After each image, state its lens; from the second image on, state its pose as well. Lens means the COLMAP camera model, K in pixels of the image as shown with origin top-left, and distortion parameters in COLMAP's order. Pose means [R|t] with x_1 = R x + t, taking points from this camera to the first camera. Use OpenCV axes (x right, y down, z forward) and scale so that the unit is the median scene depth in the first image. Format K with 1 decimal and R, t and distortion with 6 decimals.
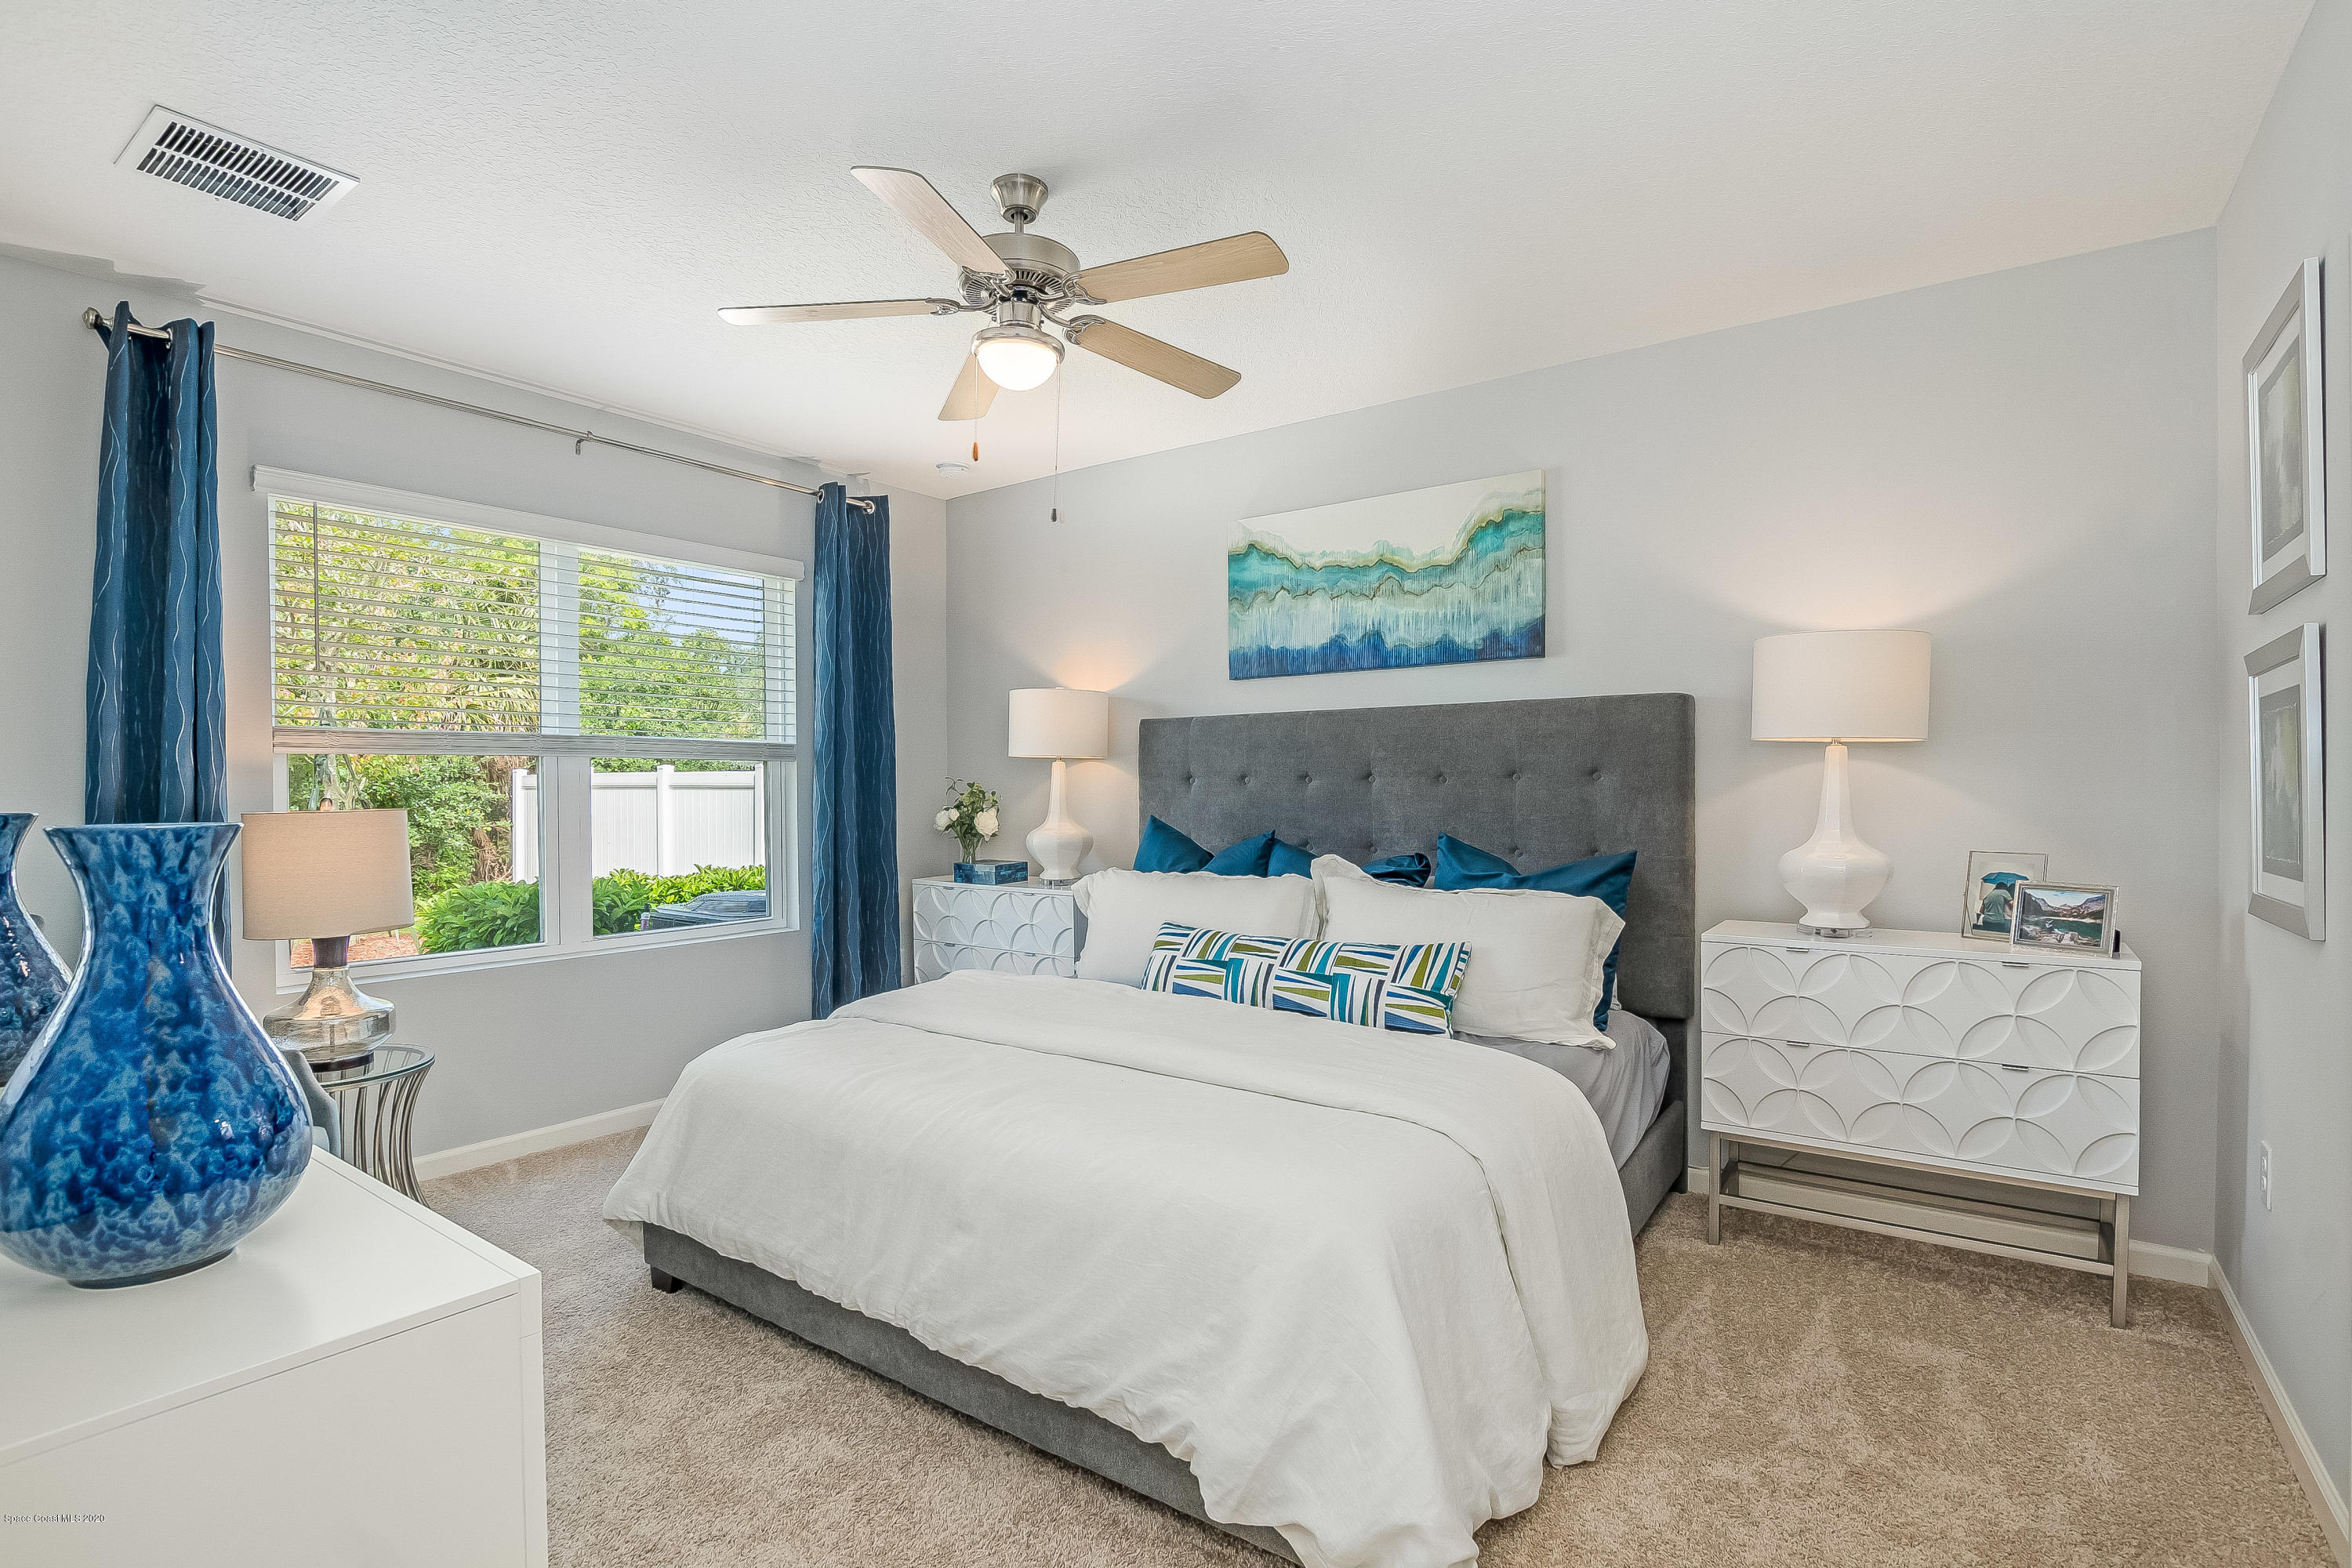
lens RADIAL K [[1077.7, 0, 1159.1], [0, 1077.7, 793.2], [0, 0, 1]] dist [-0.030336, 0.002520]
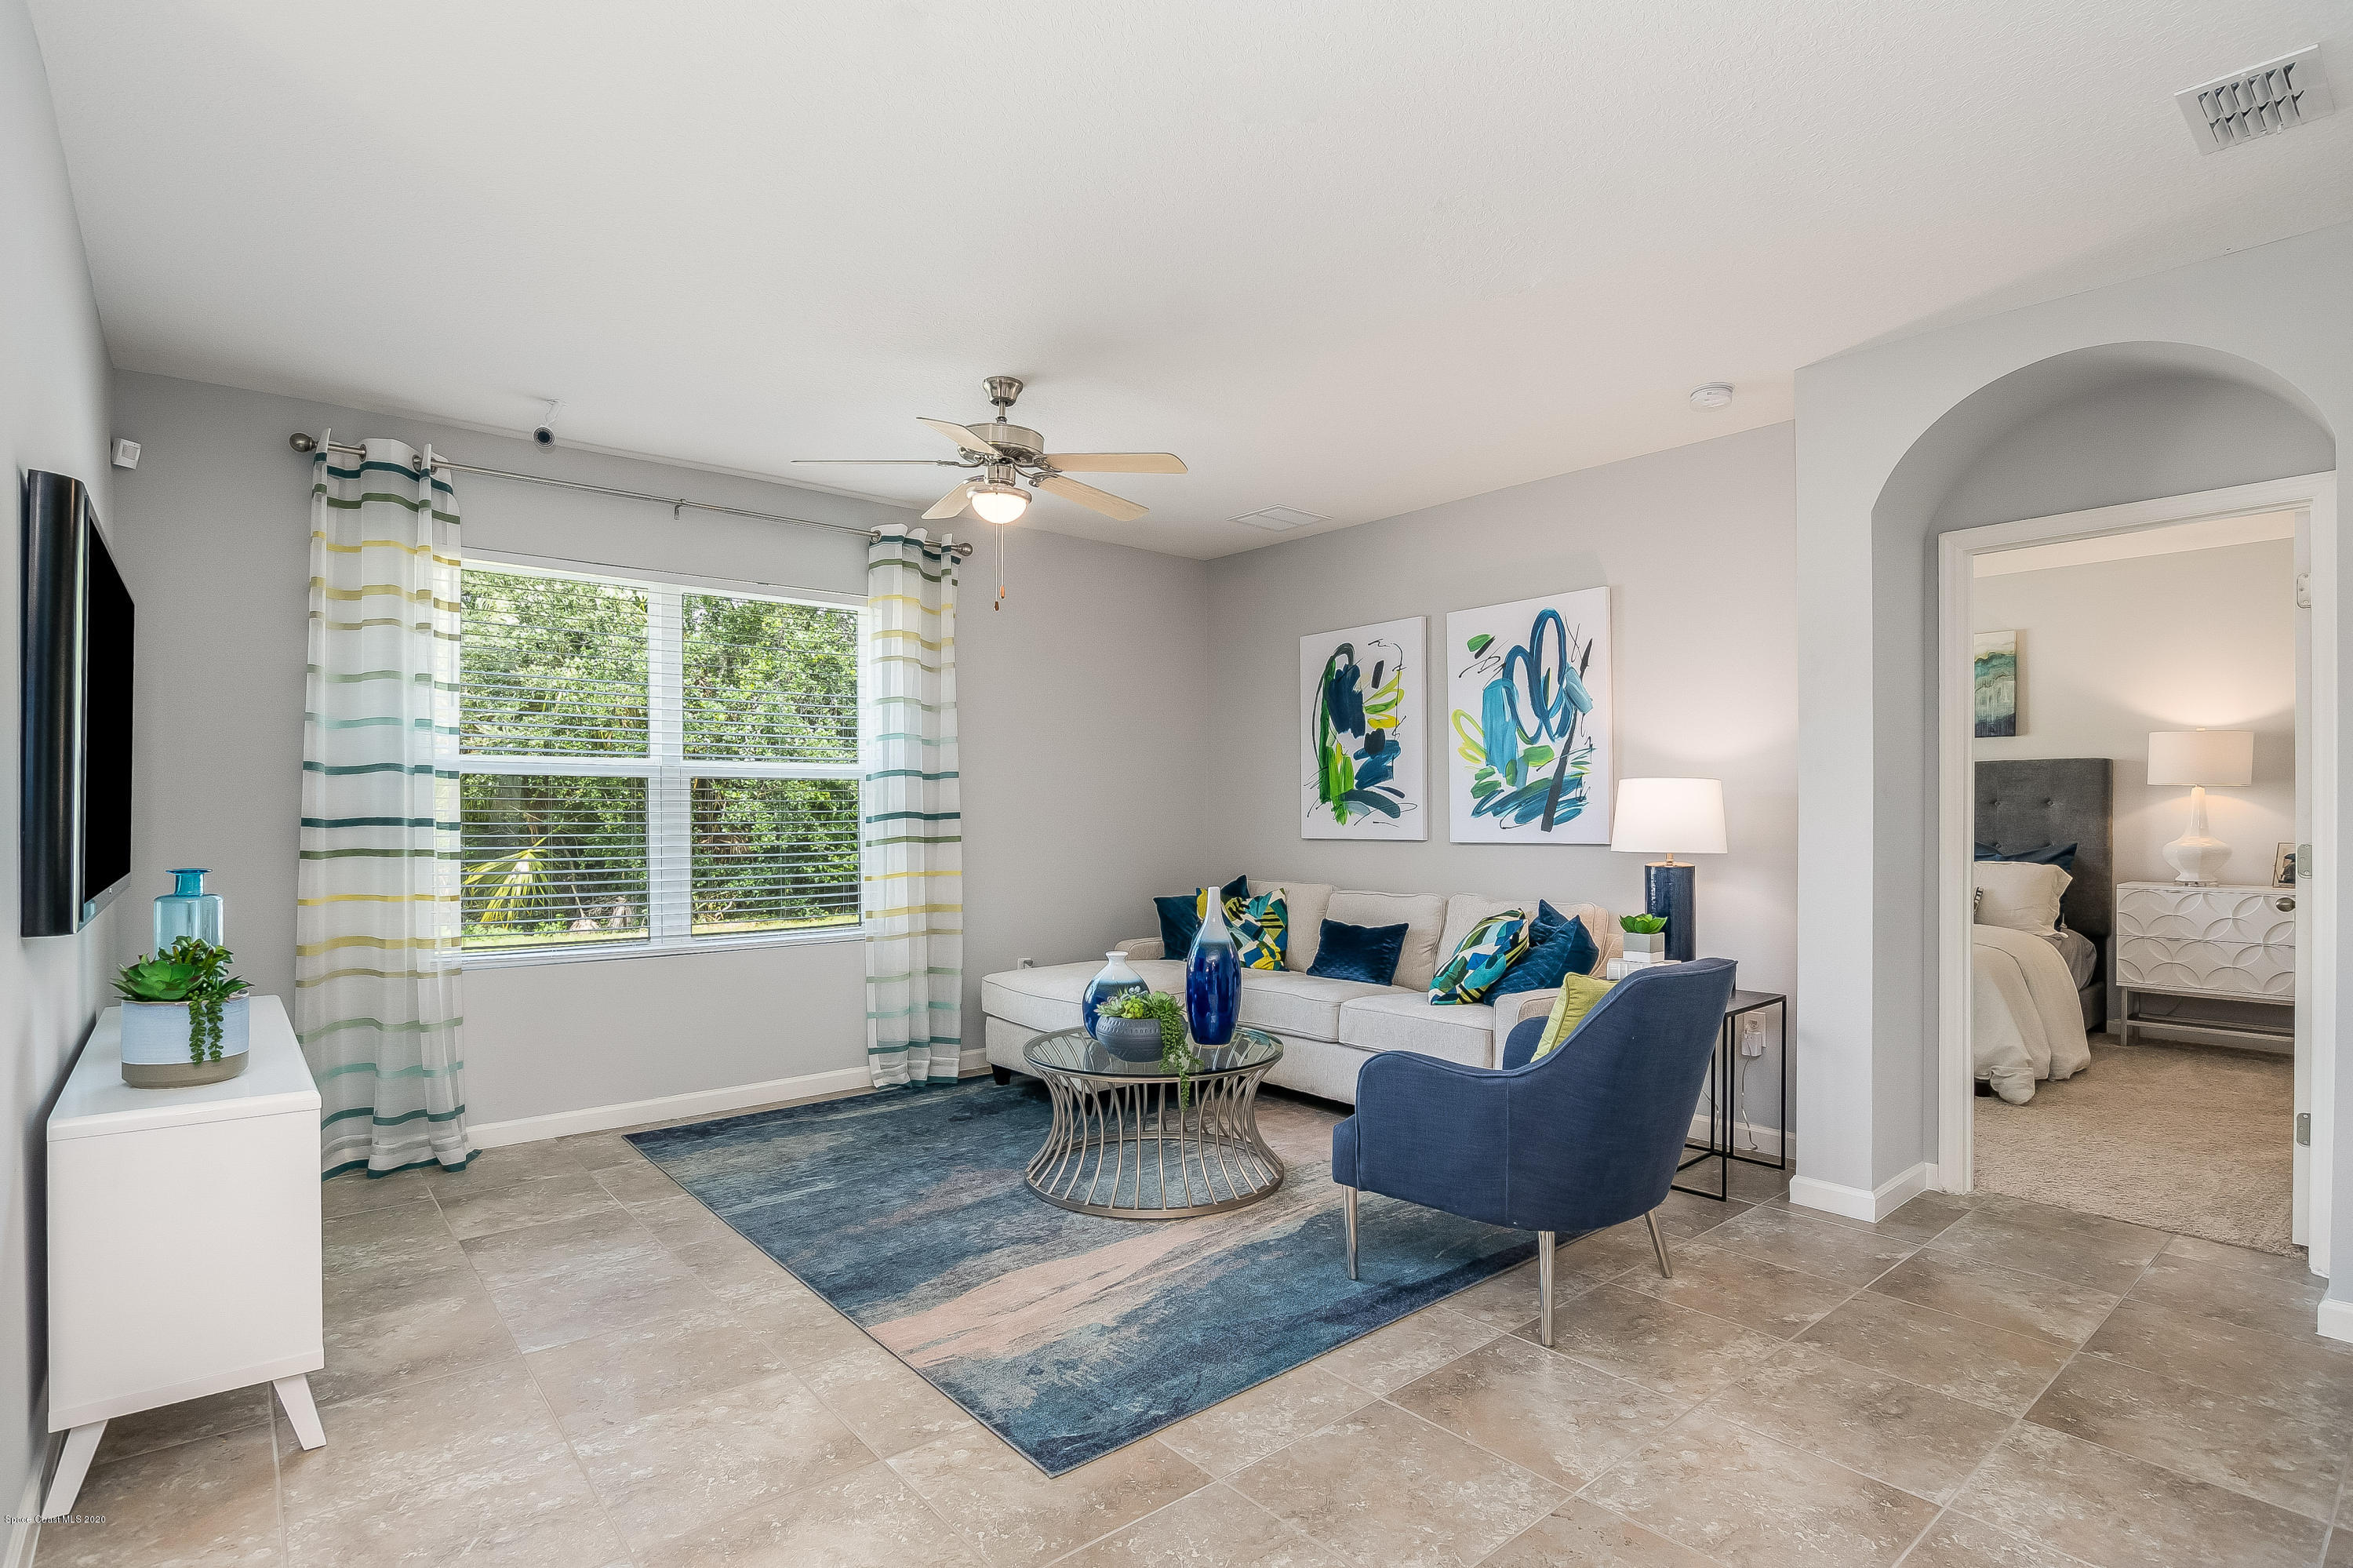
lens RADIAL K [[1159.2, 0, 1155.3], [0, 1159.2, 800.8], [0, 0, 1]] dist [-0.018301, -0.001006]
pose [[0.974260, 0.004918, -0.225372, -0.554692], [-0.006682, 0.999953, -0.007065, 0.003676], [0.225327, 0.008389, 0.974247, -1.083215]]
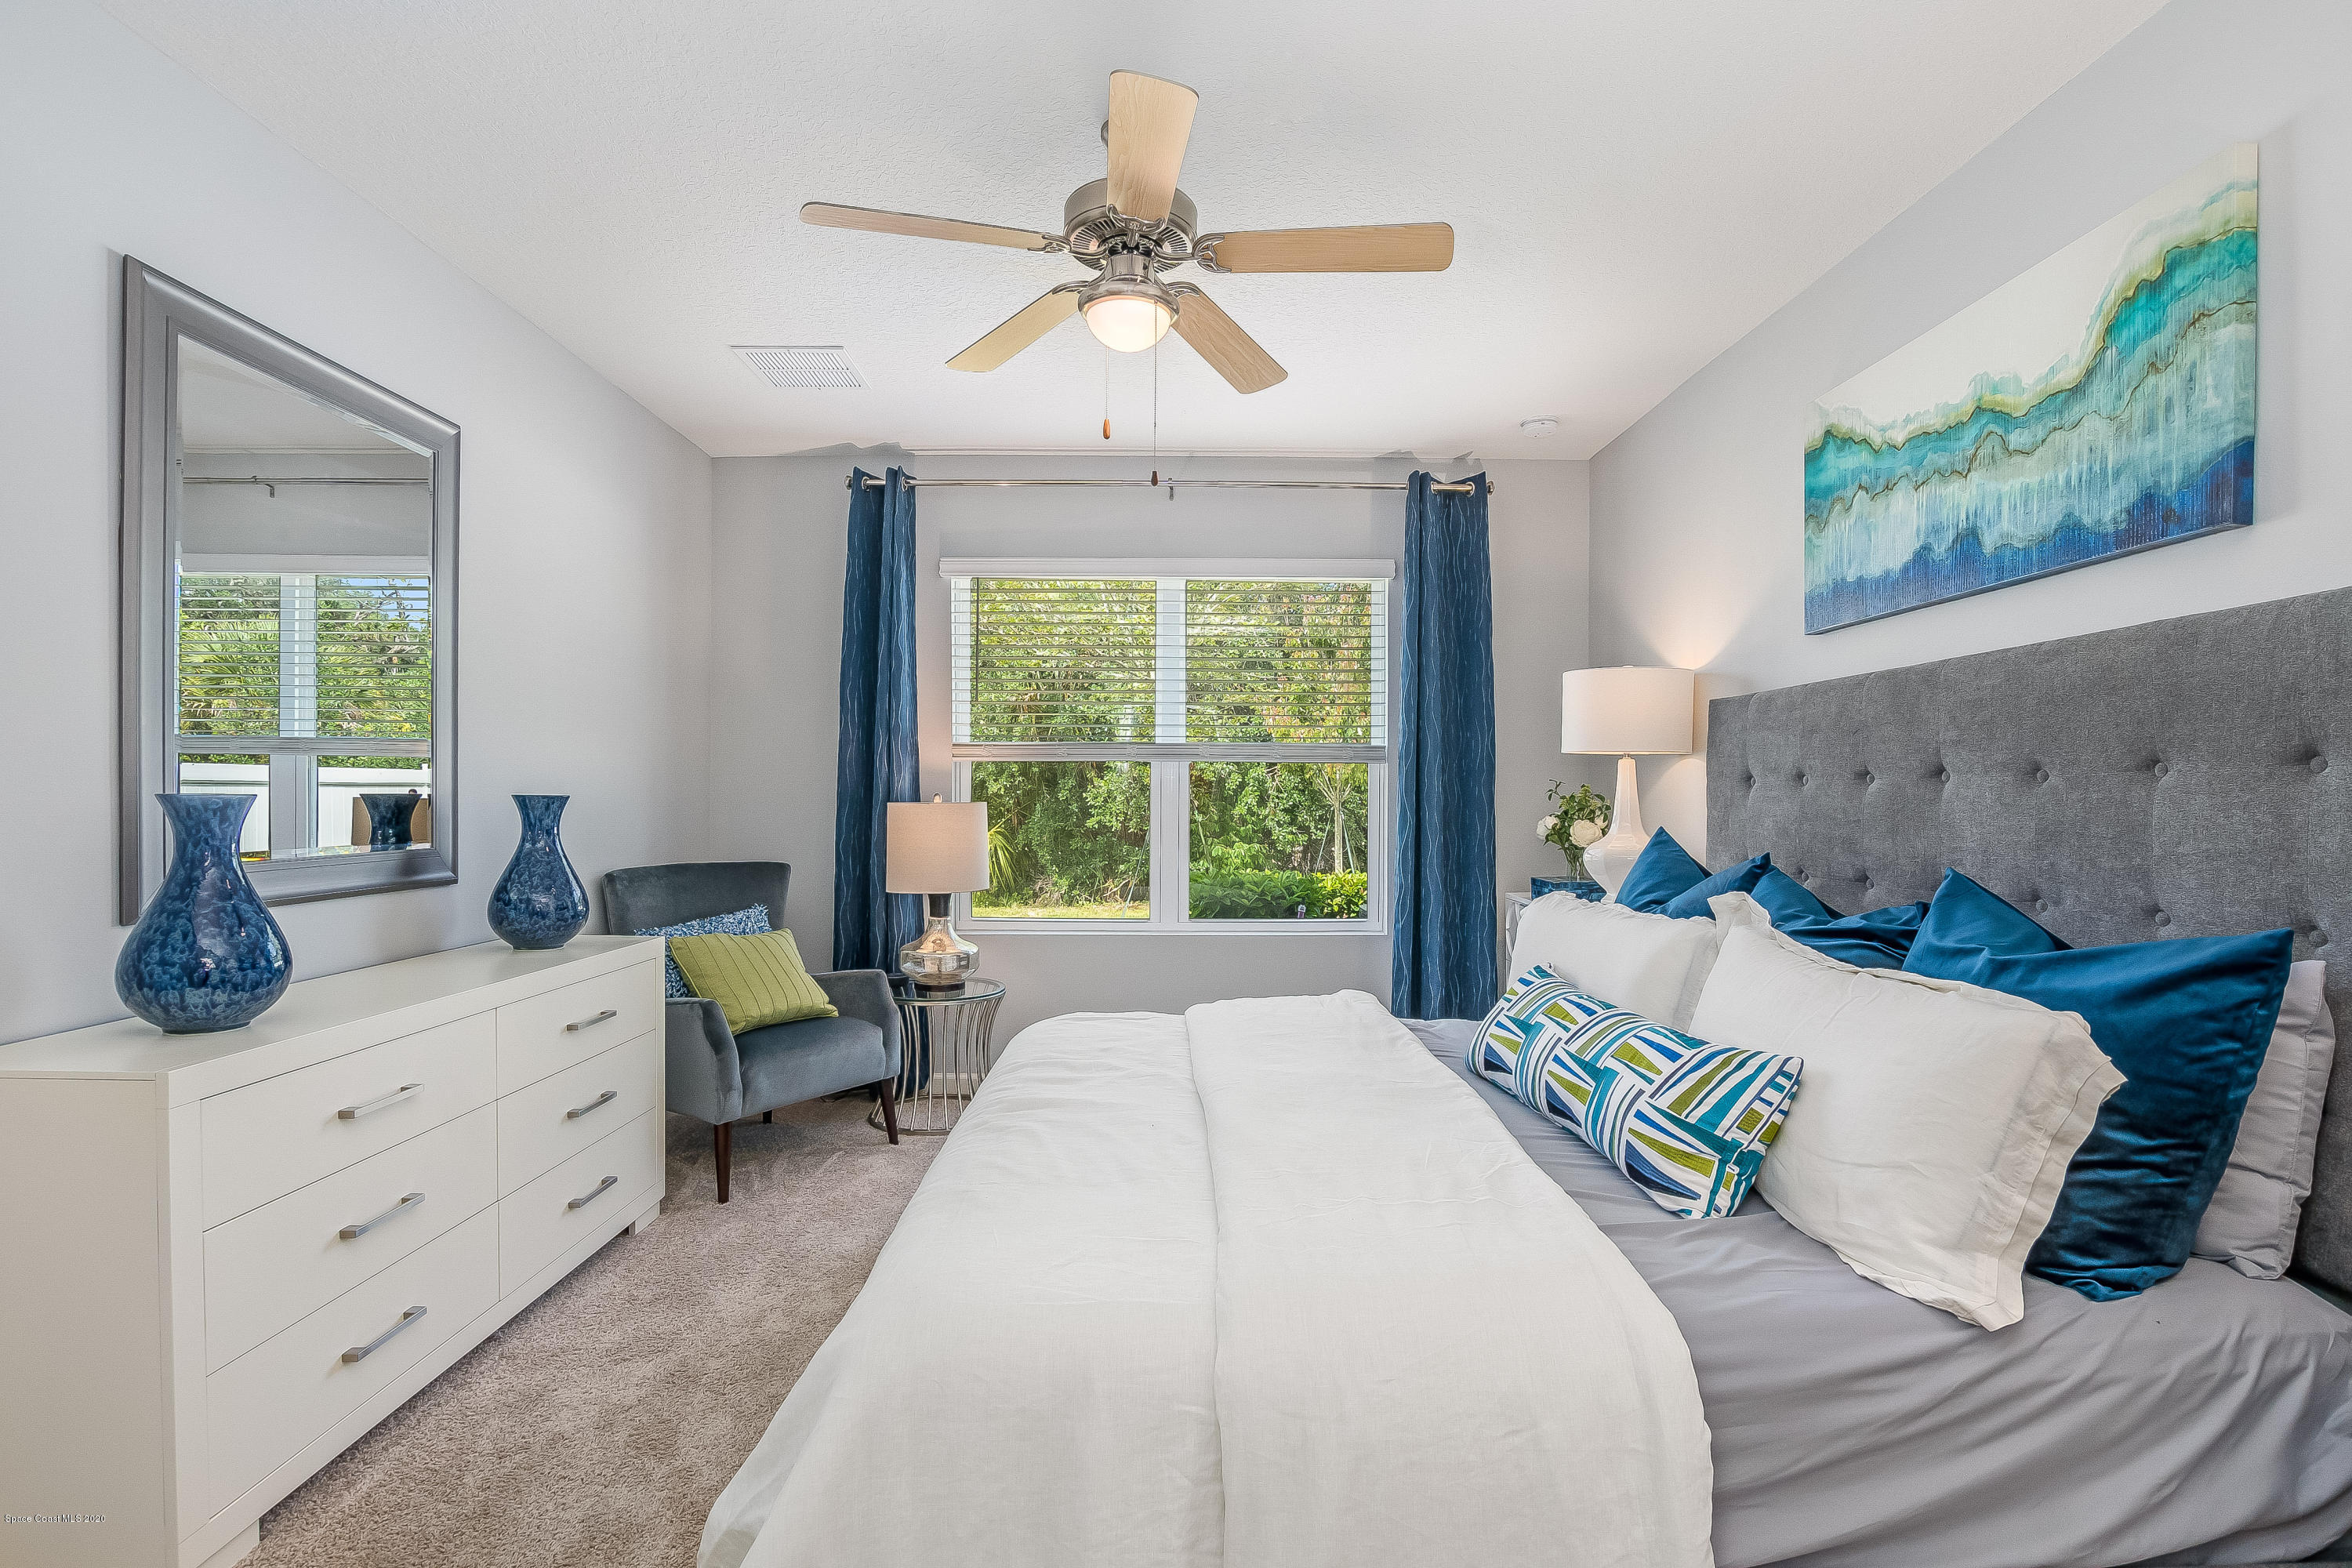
lens RADIAL K [[1077.7, 0, 1168.6], [0, 1077.7, 803.5], [0, 0, 1]] dist [-0.030336, 0.002520]
pose [[0.611518, 0.013918, -0.791108, 0.399756], [-0.014428, 0.999875, 0.006438, 0.004215], [0.791099, 0.007478, 0.611642, 0.294721]]
